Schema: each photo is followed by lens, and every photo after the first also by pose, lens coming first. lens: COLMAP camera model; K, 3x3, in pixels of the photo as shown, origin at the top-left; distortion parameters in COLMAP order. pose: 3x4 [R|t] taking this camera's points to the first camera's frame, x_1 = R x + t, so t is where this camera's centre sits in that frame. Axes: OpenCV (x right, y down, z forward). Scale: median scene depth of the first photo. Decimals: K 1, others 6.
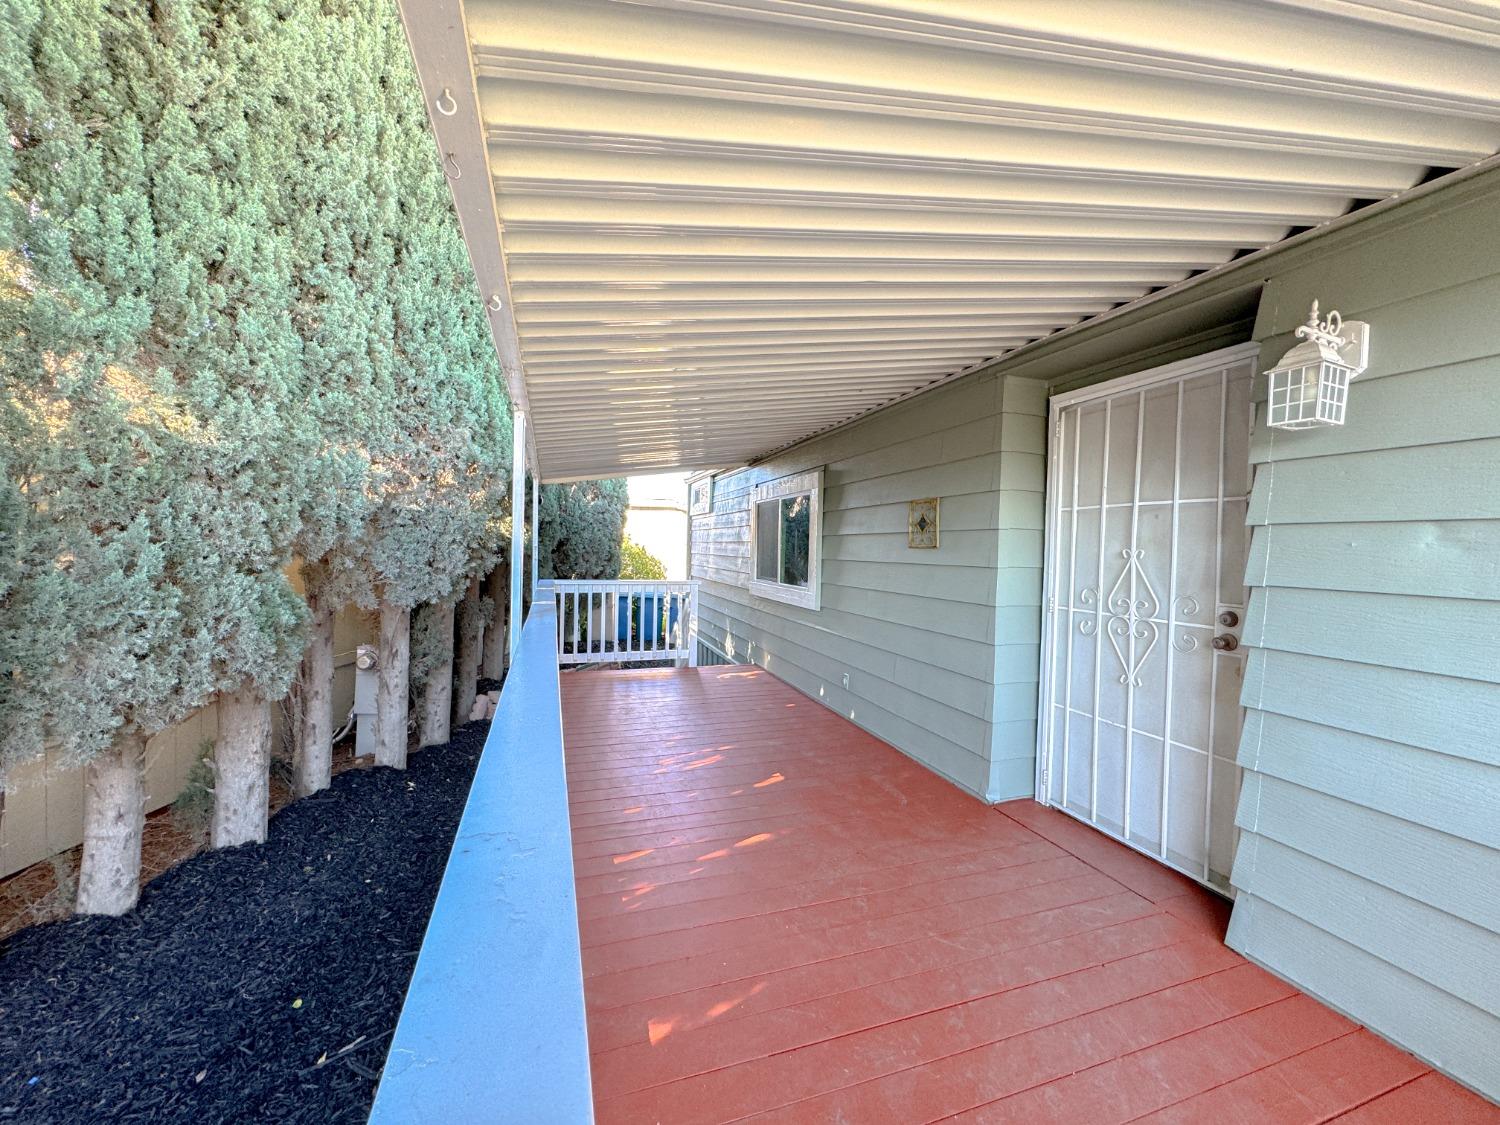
lens RADIAL K [[597.8, 0, 743.0], [0, 597.8, 563.2], [0, 0, 1]] dist [-0.000423, -0.000295]
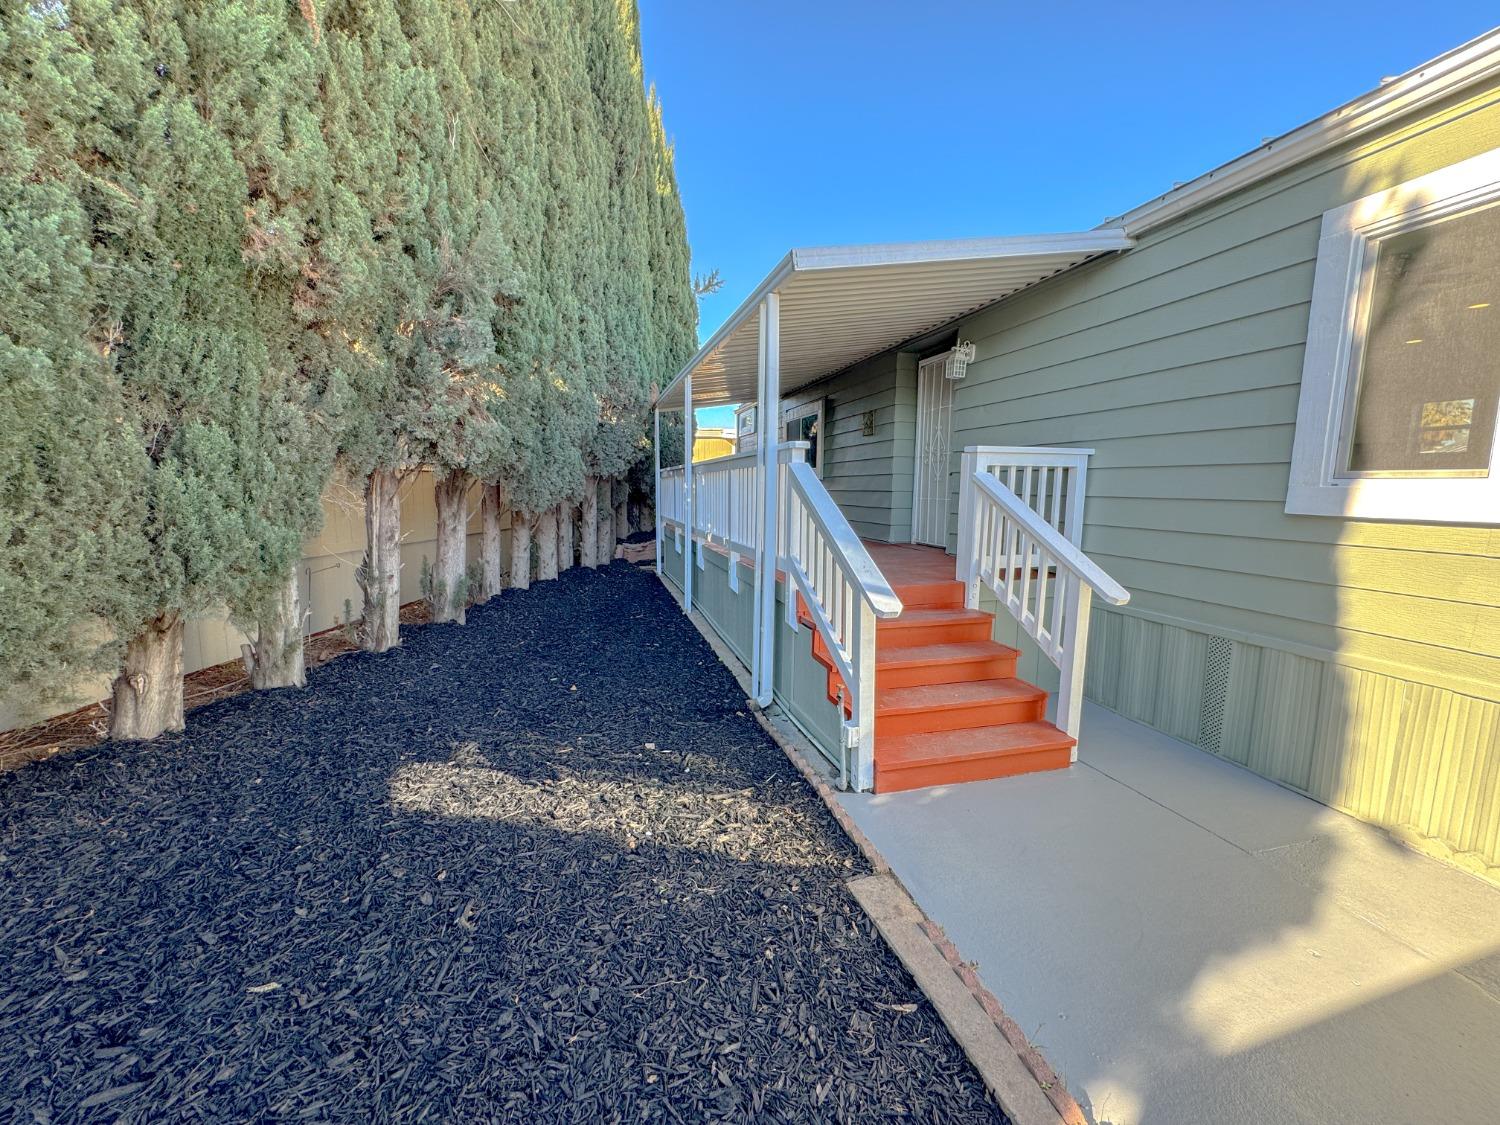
lens RADIAL K [[597.8, 0, 743.0], [0, 597.8, 563.2], [0, 0, 1]] dist [-0.000423, -0.000295]
pose [[0.998734, -0.008145, -0.049634, -0.029546], [0.013010, 0.995051, 0.098514, 0.185646], [0.048586, -0.099035, 0.993897, -1.011129]]
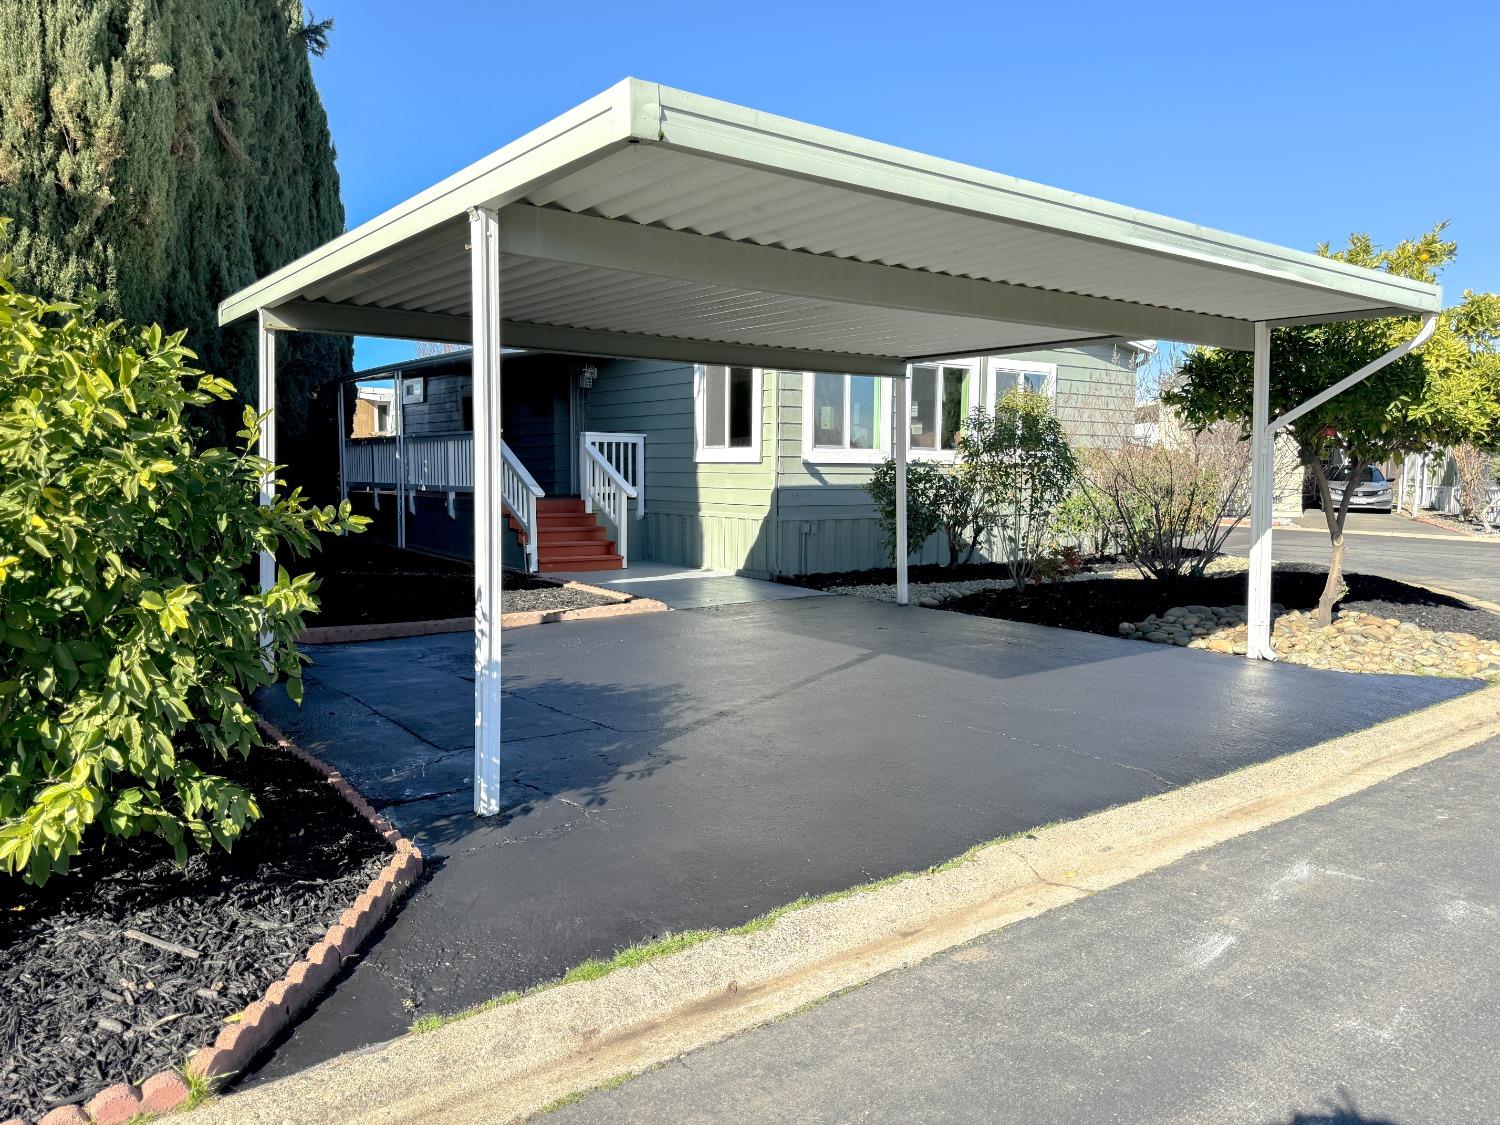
lens RADIAL K [[1052.9, 0, 740.3], [0, 1052.9, 566.8], [0, 0, 1]] dist [0.113306, -0.196263]
pose [[0.945229, -0.041667, 0.323736, -0.389213], [0.019172, 0.997194, 0.072367, 0.306213], [-0.325843, -0.062196, 0.943376, -3.702809]]
